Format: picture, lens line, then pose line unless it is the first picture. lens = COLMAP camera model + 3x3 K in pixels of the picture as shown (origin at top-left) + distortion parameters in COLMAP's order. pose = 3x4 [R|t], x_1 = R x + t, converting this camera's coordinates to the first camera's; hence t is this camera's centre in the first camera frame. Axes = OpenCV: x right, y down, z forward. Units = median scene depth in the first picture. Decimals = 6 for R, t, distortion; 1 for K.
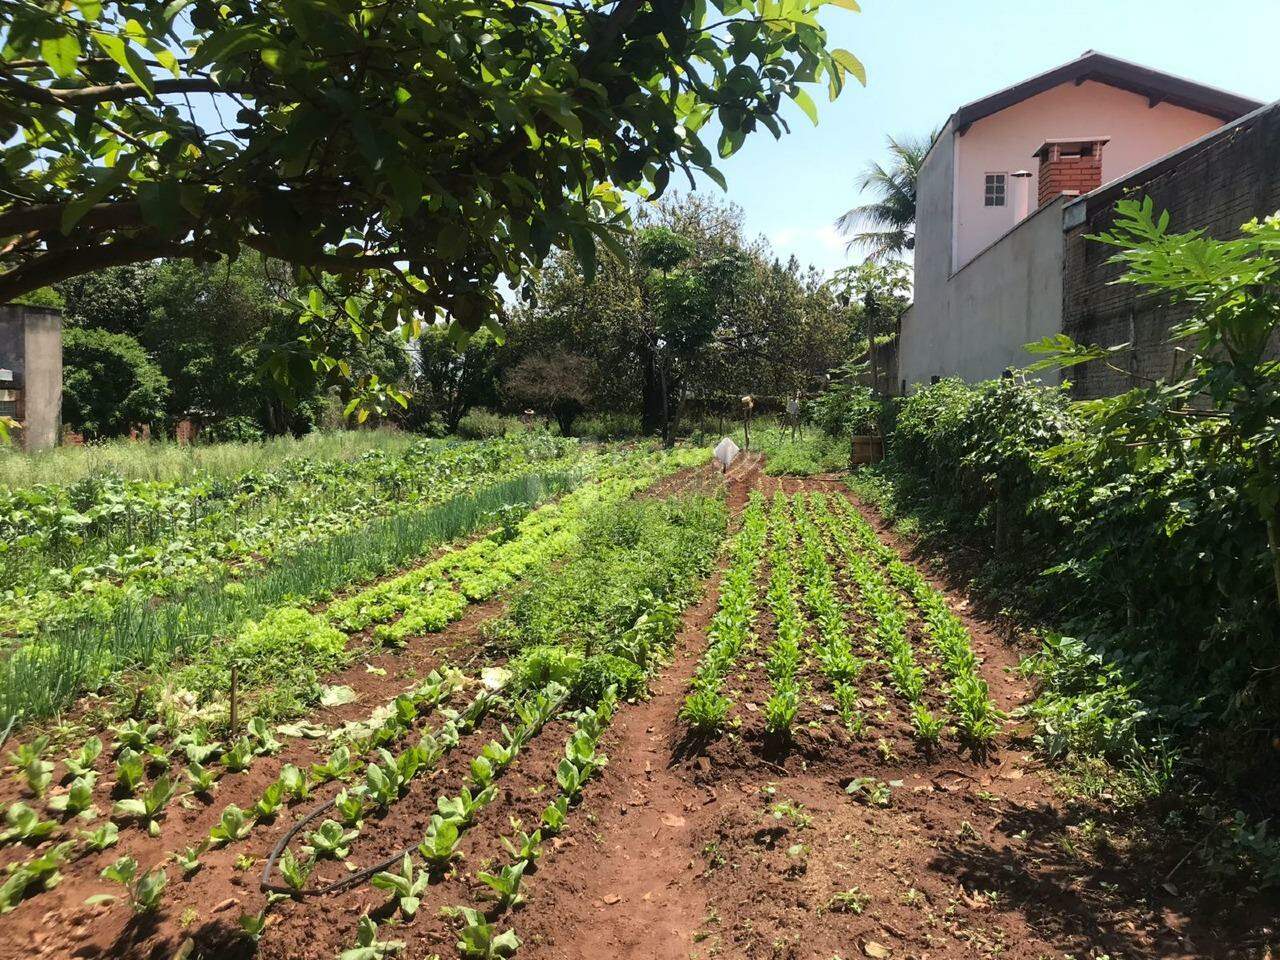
lens RADIAL K [[968.8, 0, 669.0], [0, 968.8, 479.2], [0, 0, 1]] dist [0.051979, -0.095455]
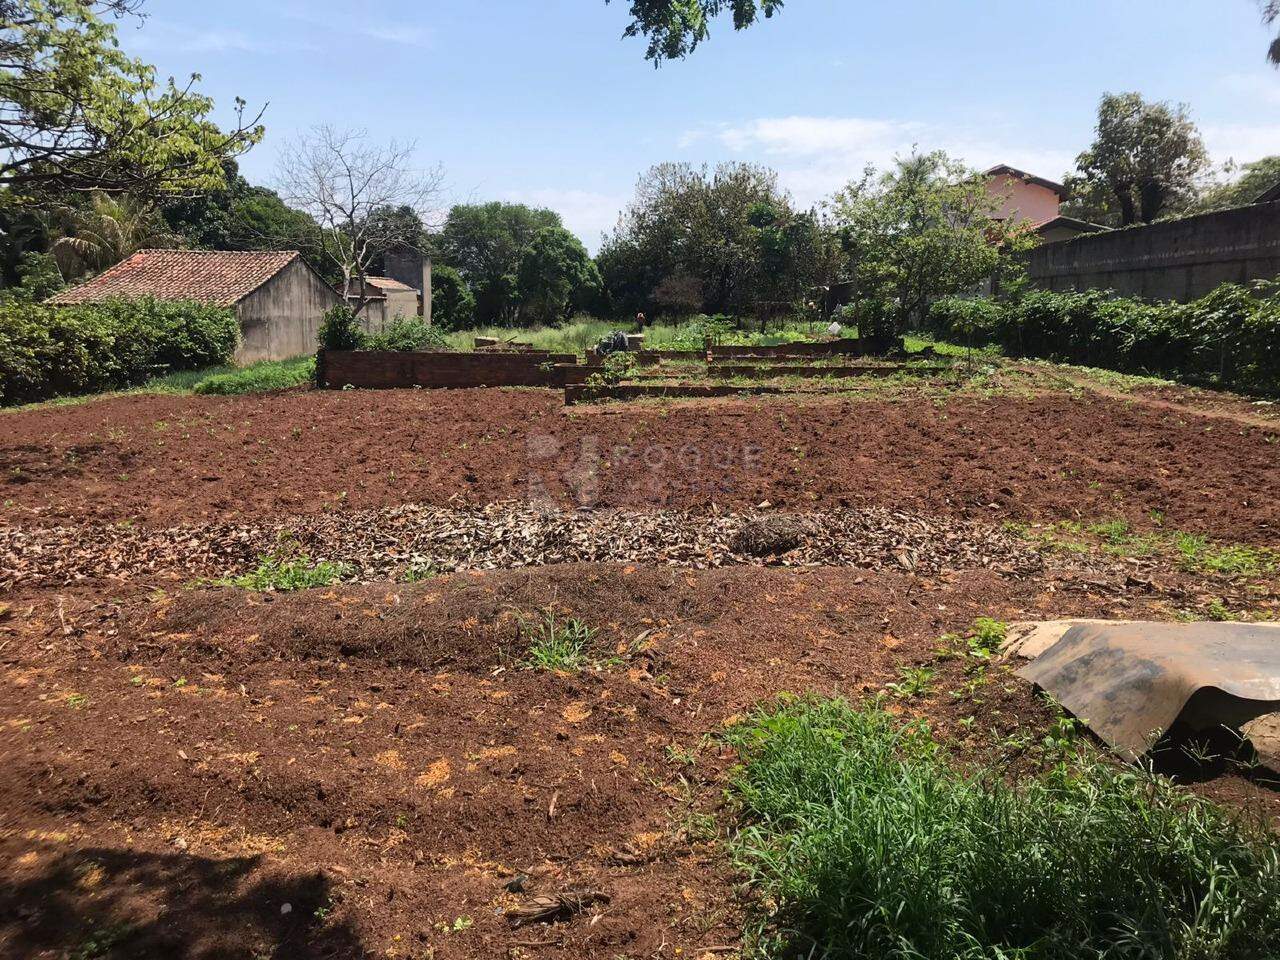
lens RADIAL K [[1040.4, 0, 656.0], [0, 1040.4, 459.3], [0, 0, 1]] dist [0.091858, -0.198327]
pose [[0.997217, -0.015871, 0.072851, -0.353346], [0.011171, 0.997856, 0.064484, 0.075259], [-0.073718, -0.063491, 0.995256, -0.902197]]
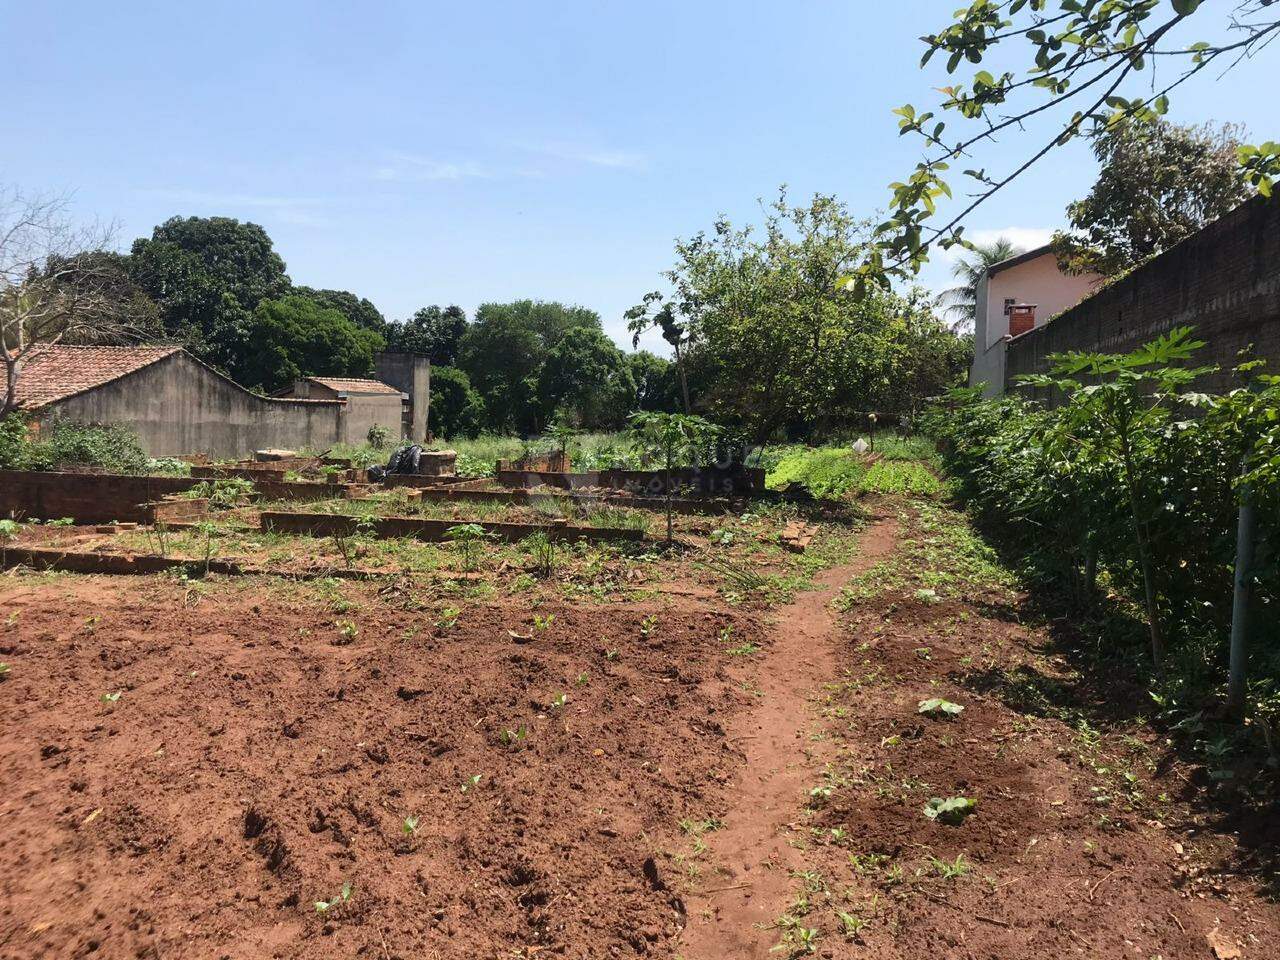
lens RADIAL K [[1040.4, 0, 656.0], [0, 1040.4, 459.3], [0, 0, 1]] dist [0.091858, -0.198327]
pose [[0.992686, 0.016110, -0.119645, -0.054675], [-0.020694, 0.999095, -0.037166, 0.048770], [0.118938, 0.039370, 0.992121, -0.608365]]
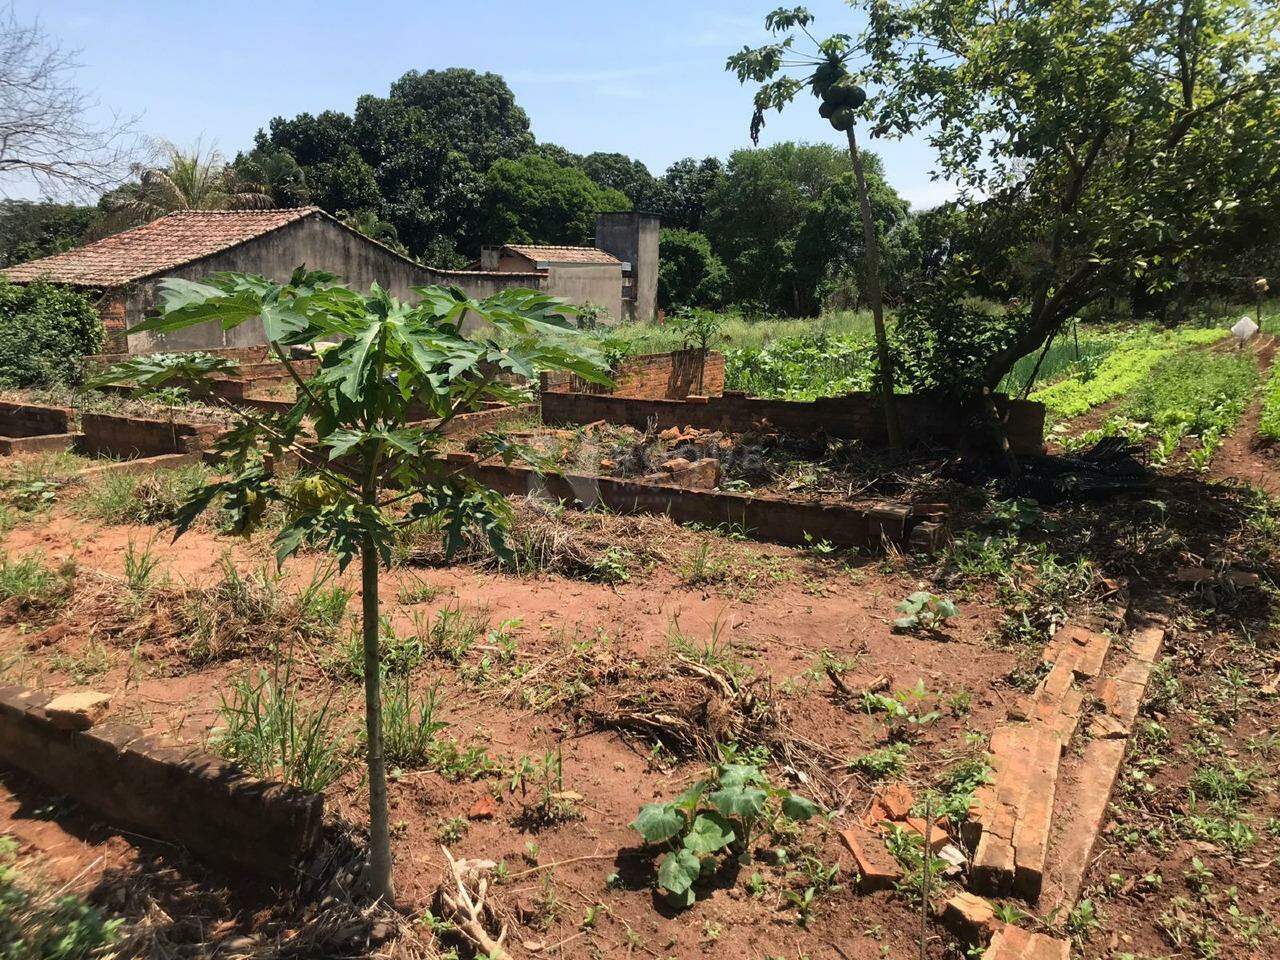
lens RADIAL K [[1040.4, 0, 656.0], [0, 1040.4, 459.3], [0, 0, 1]] dist [0.091858, -0.198327]
pose [[0.912706, 0.065443, -0.403343, -0.044622], [-0.030798, 0.995301, 0.091797, 0.022061], [0.407456, -0.071361, 0.910433, -0.283285]]
